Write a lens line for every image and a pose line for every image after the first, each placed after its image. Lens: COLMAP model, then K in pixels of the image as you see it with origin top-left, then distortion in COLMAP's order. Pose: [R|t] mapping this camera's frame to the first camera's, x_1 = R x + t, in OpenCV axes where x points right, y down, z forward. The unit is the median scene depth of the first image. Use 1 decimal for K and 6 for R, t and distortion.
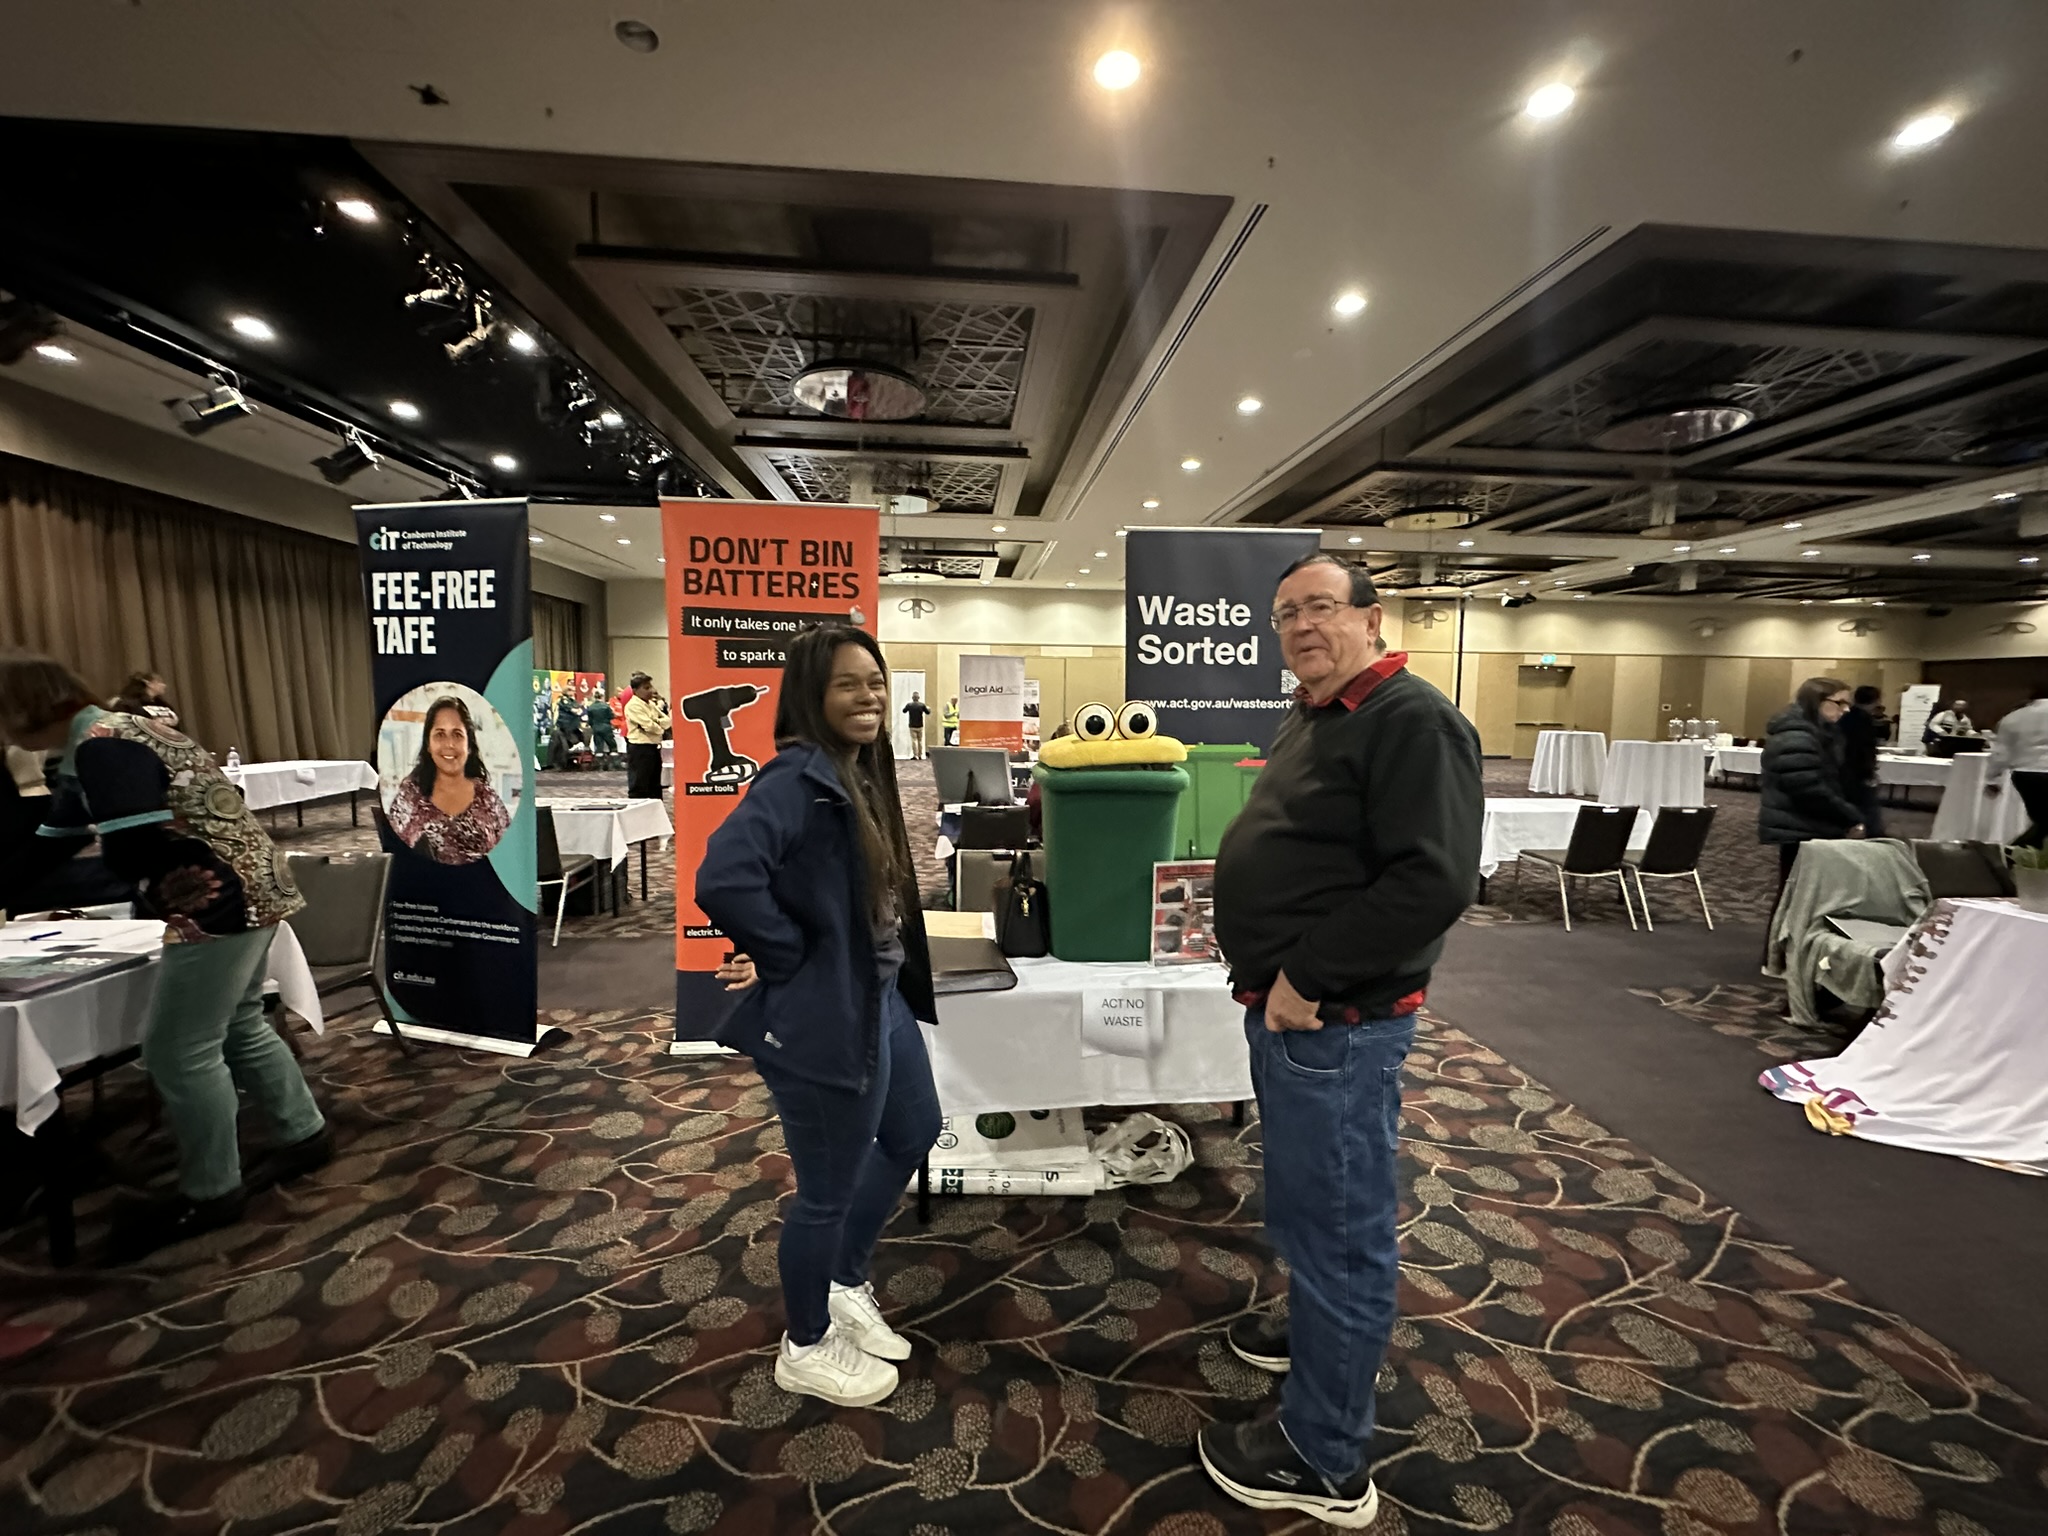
lens RADIAL K [[811.6, 0, 1021.7], [0, 811.6, 765.7], [0, 0, 1]] dist [-0.003542, 0.001202]
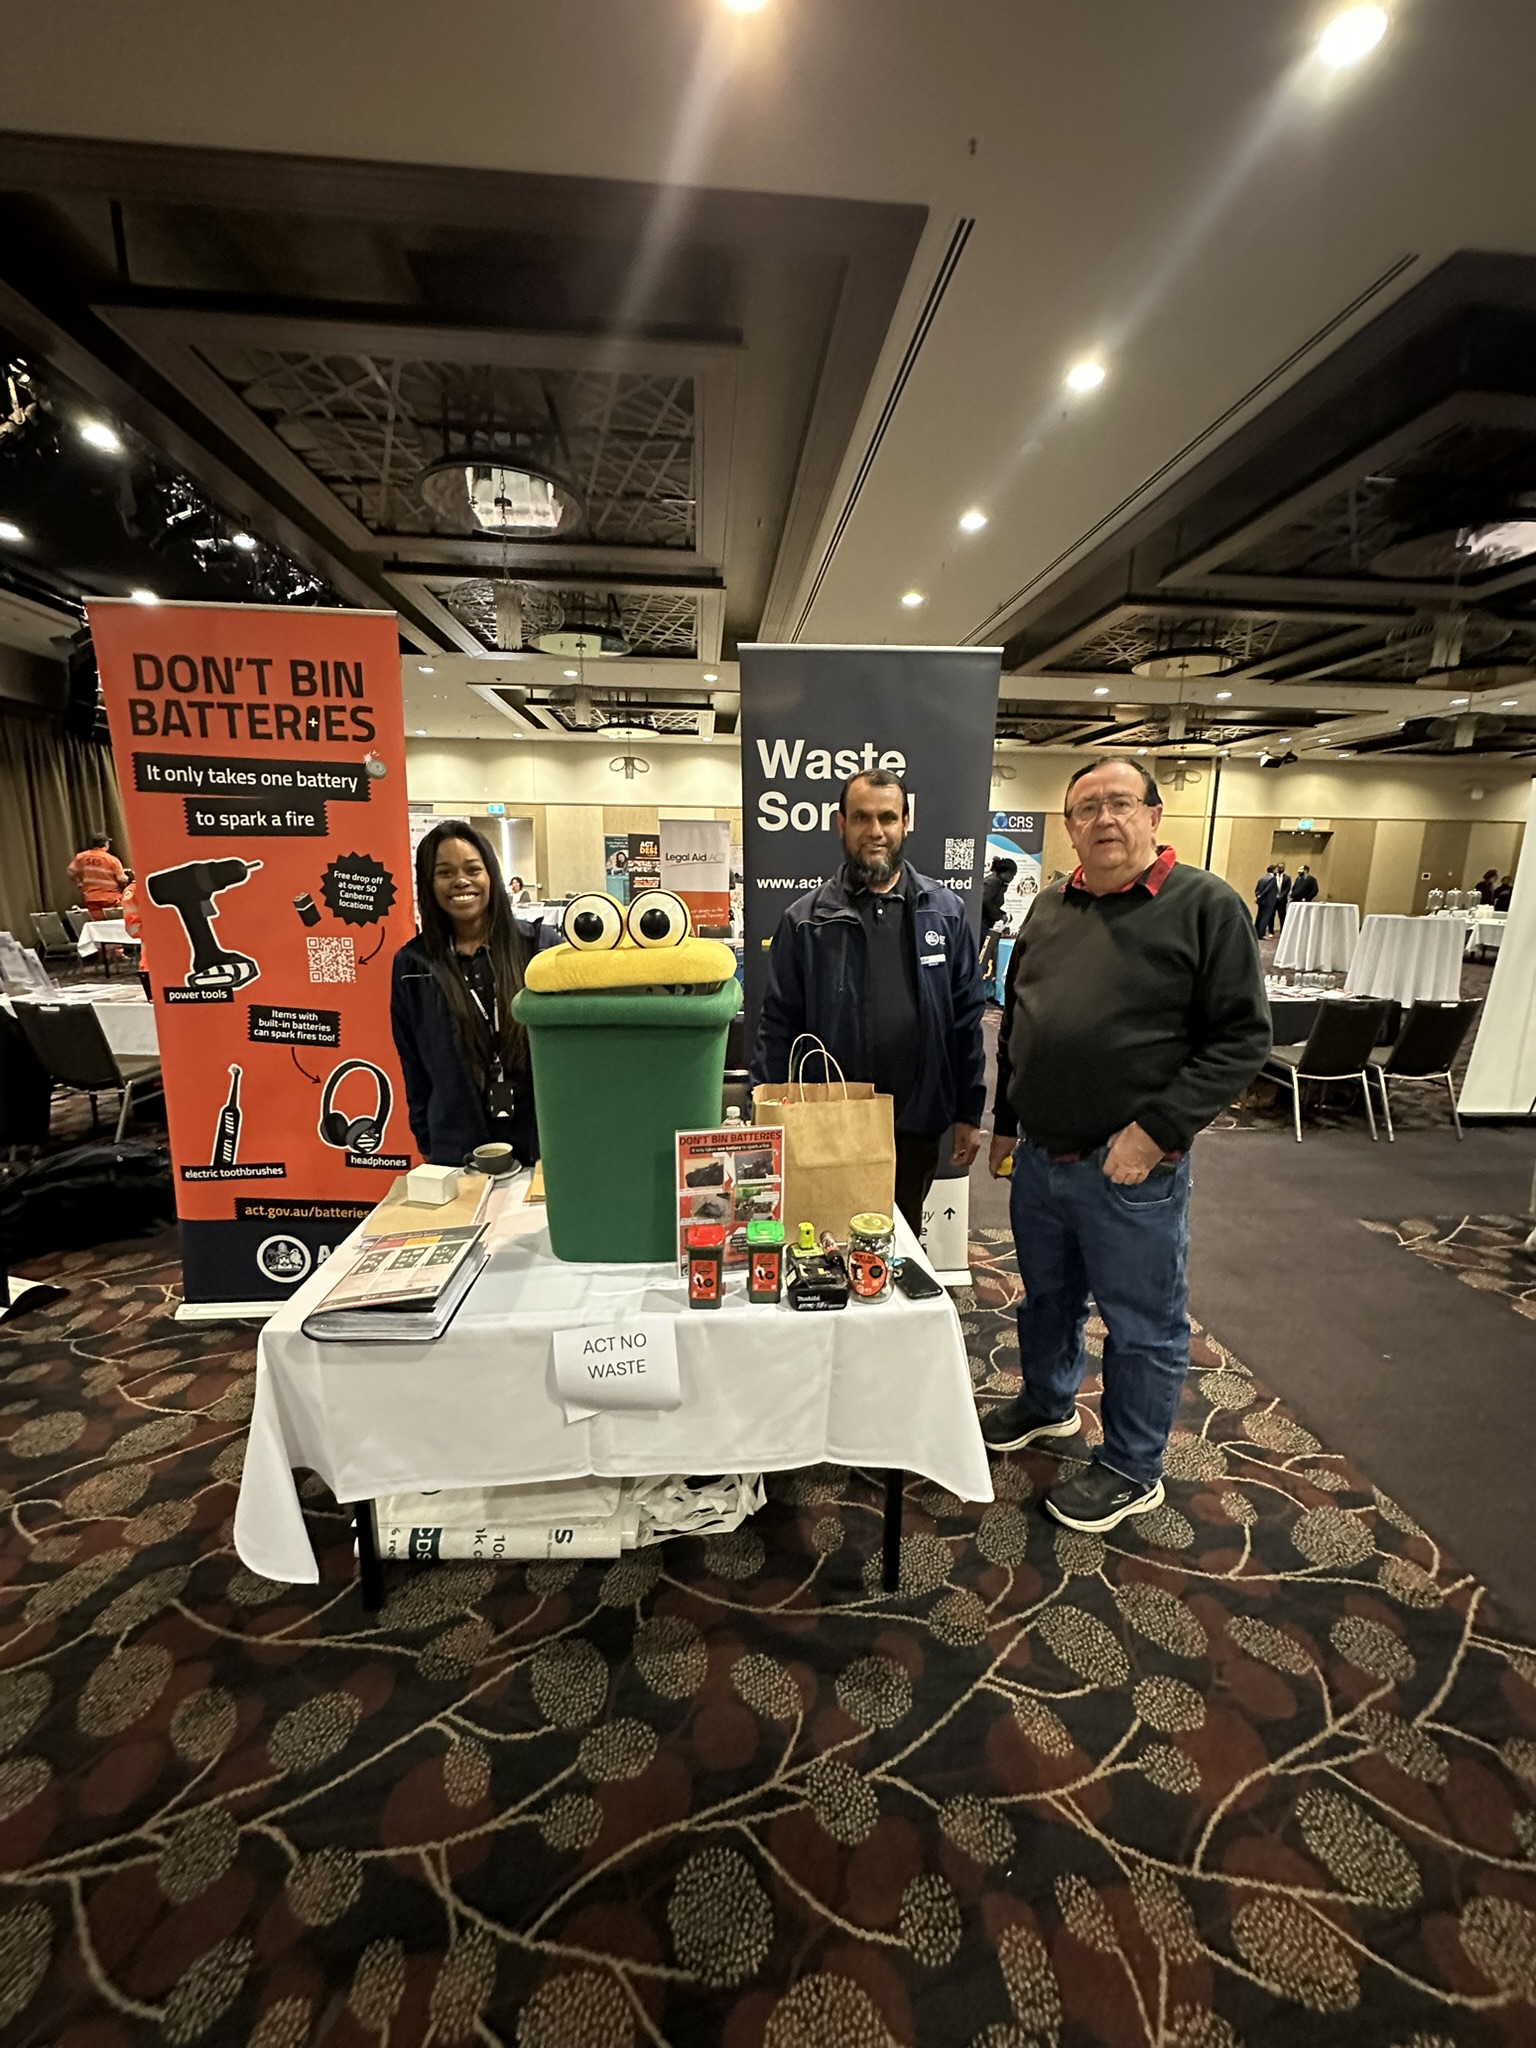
lens RADIAL K [[811.6, 0, 768.4], [0, 811.6, 1022.5], [0, 0, 1]] dist [-0.003542, 0.001202]
pose [[0.999999, 0.001178, -0.001130, 0.160942], [-0.001046, 0.993921, 0.110091, -0.030486], [0.001253, -0.110090, 0.993921, 0.223210]]
